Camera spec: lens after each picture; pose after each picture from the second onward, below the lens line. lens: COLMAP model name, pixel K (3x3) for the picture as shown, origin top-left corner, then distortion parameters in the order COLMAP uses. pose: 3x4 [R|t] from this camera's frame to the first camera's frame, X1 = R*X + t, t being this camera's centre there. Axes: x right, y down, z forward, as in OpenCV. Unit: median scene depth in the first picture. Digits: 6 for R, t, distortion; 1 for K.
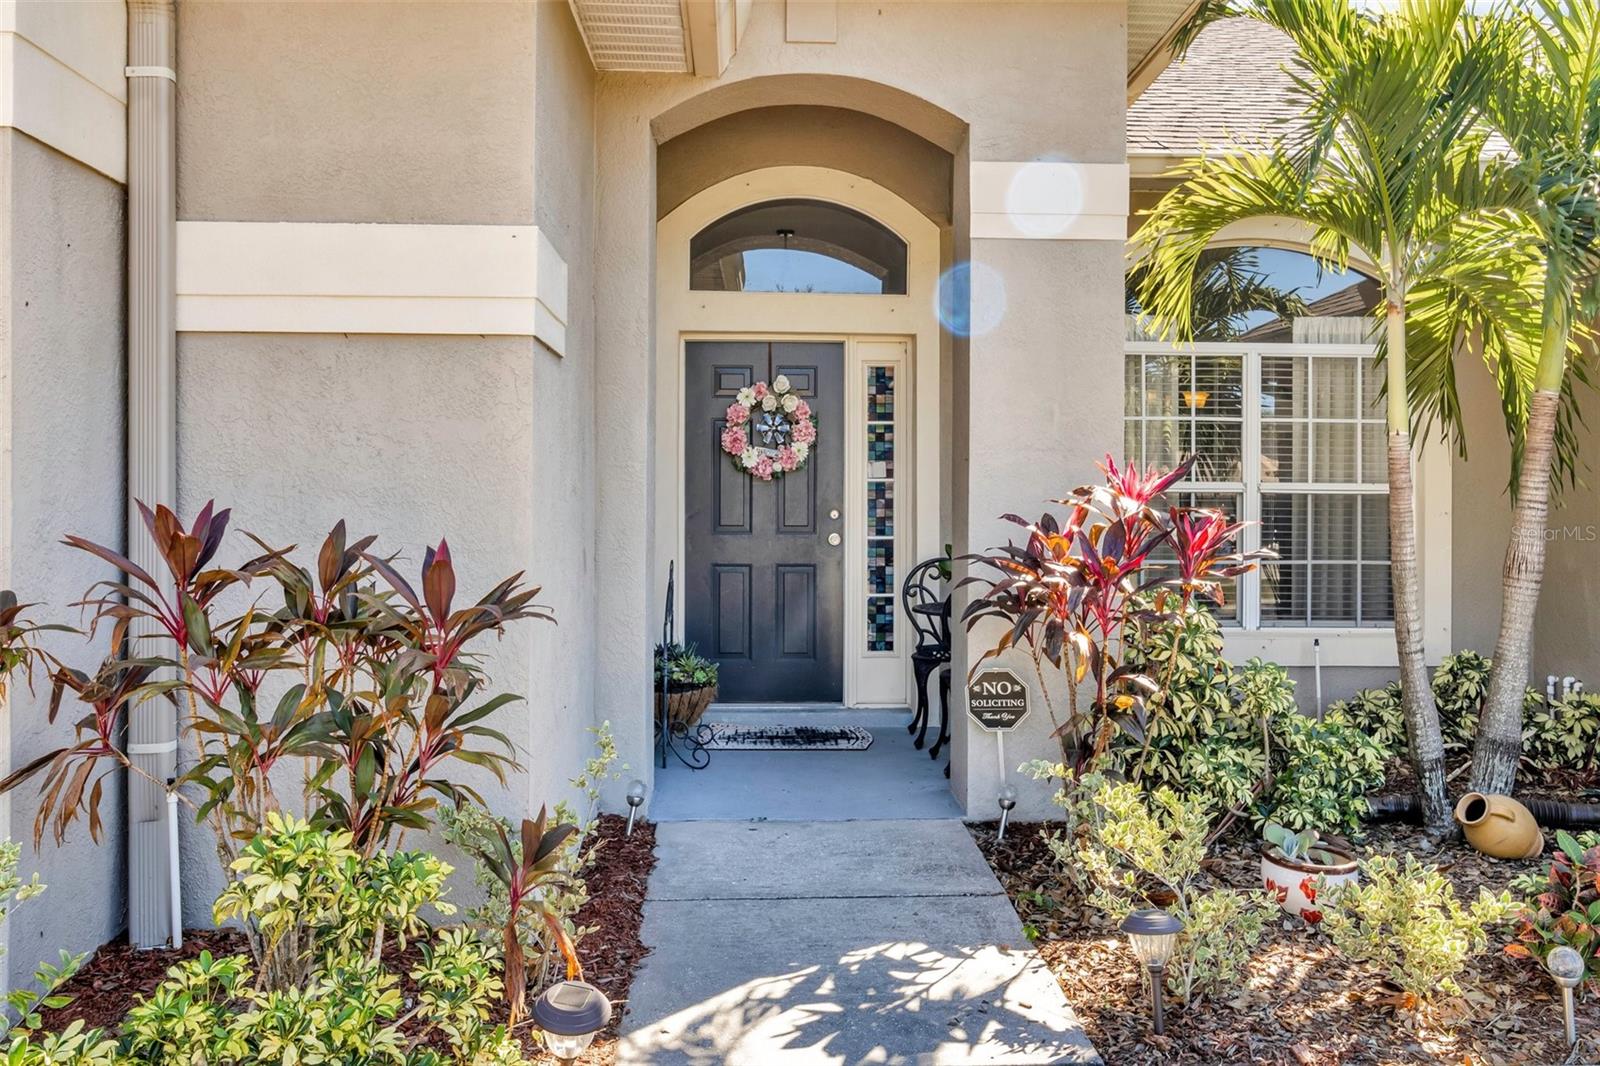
lens RADIAL K [[1294.2, 0, 794.0], [0, 1294.2, 524.4], [0, 0, 1]] dist [0.009752, 0.002839]
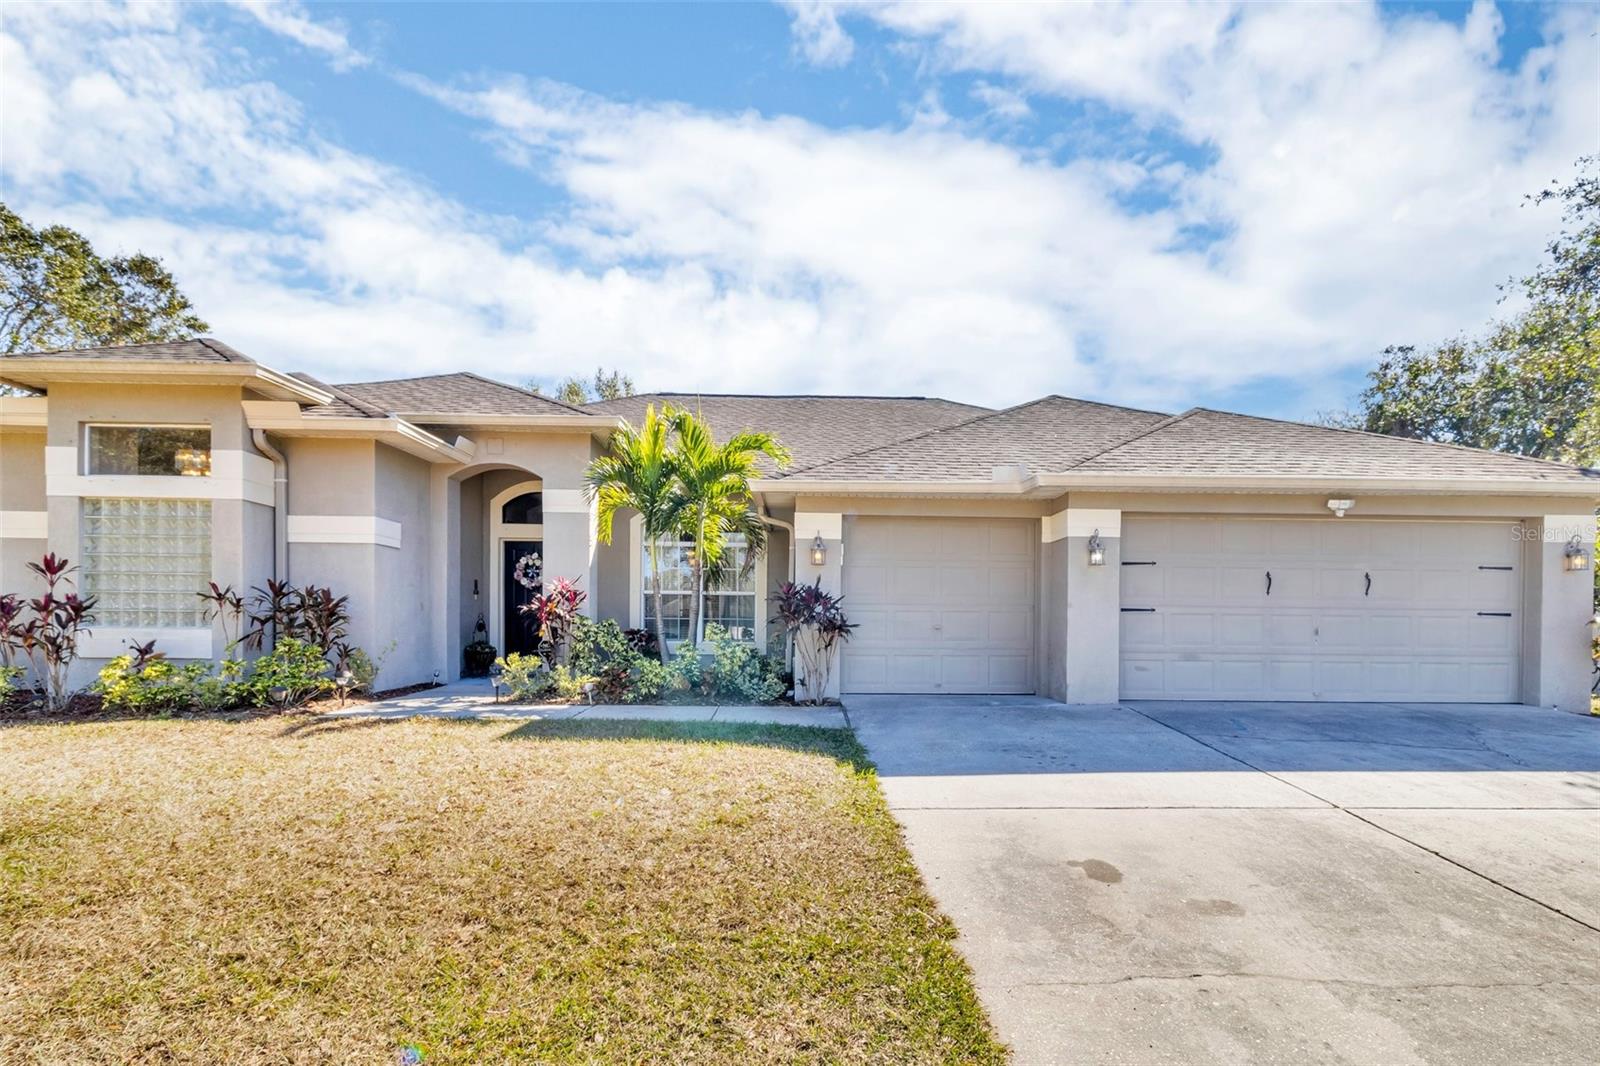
lens RADIAL K [[810.2, 0, 811.2], [0, 810.2, 658.9], [0, 0, 1]] dist [-0.002199, 0.001399]
pose [[0.999950, 0.003604, -0.009361, 0.699295], [-0.003460, 0.999877, 0.015300, 0.102024], [0.009415, -0.015267, 0.999839, -0.900906]]
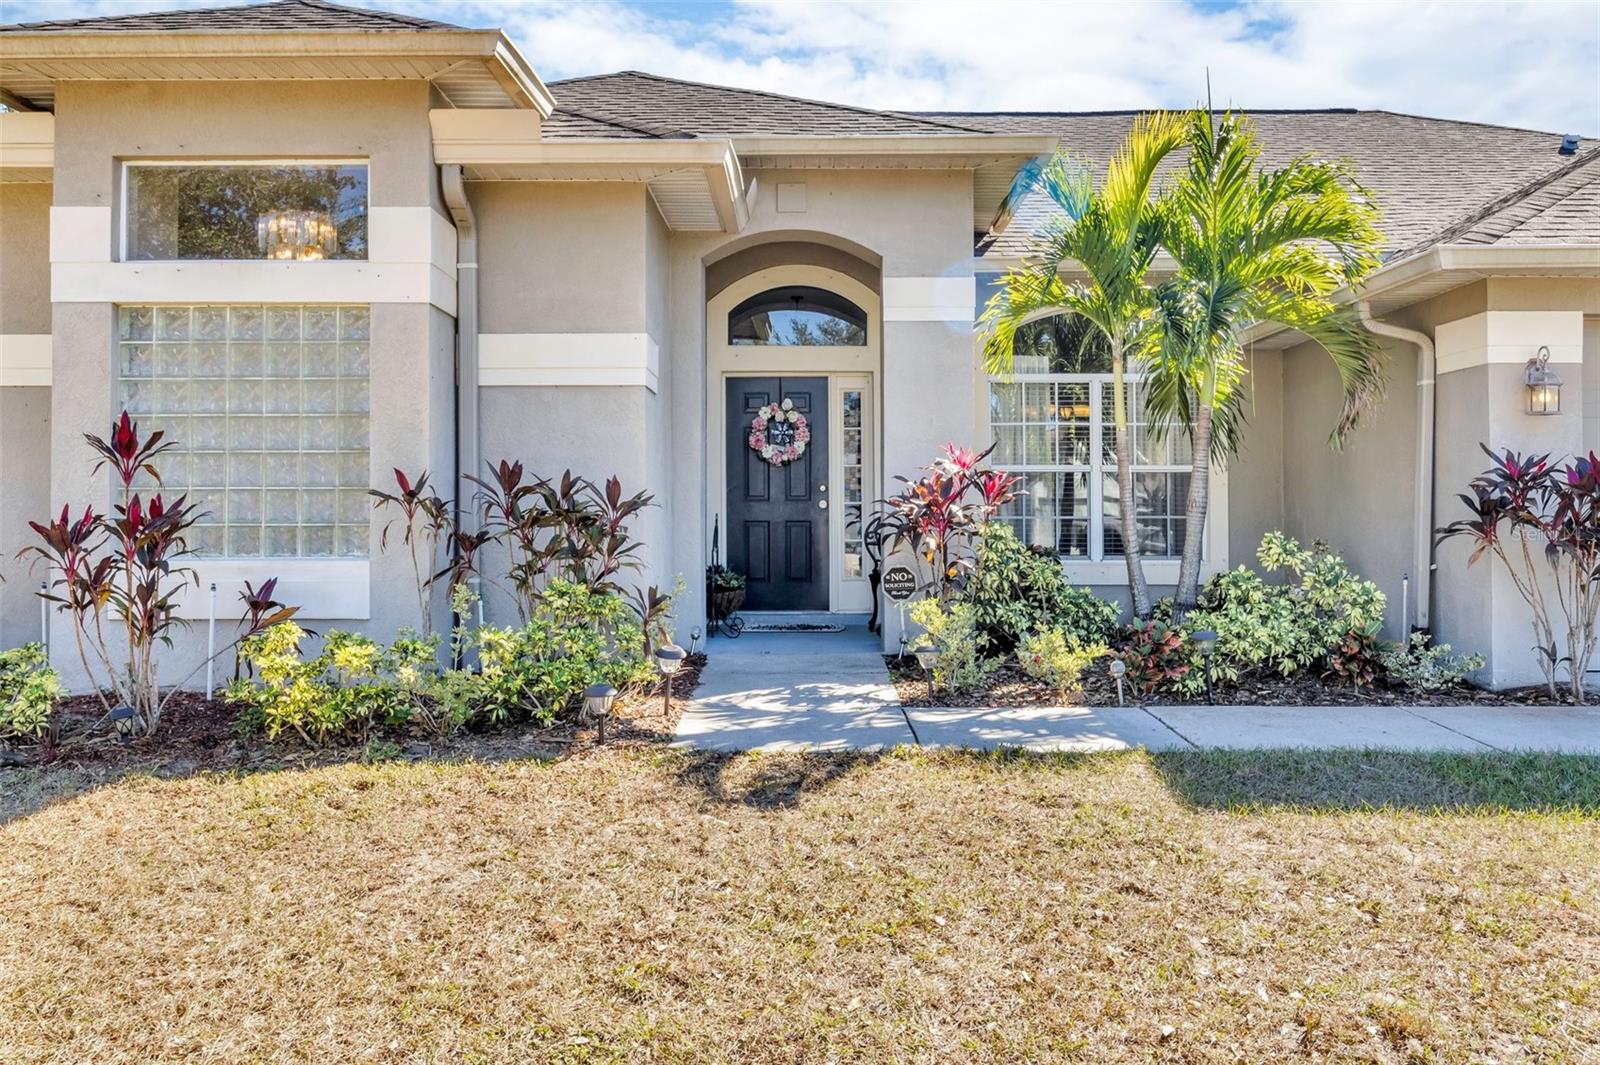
lens RADIAL K [[1294.2, 0, 785.4], [0, 1294.2, 529.6], [0, 0, 1]] dist [0.009752, 0.002839]
pose [[0.998578, -0.006831, -0.052873, 0.078007], [0.006474, 0.999955, -0.006913, 0.059855], [0.052918, 0.006561, 0.998577, -0.625708]]
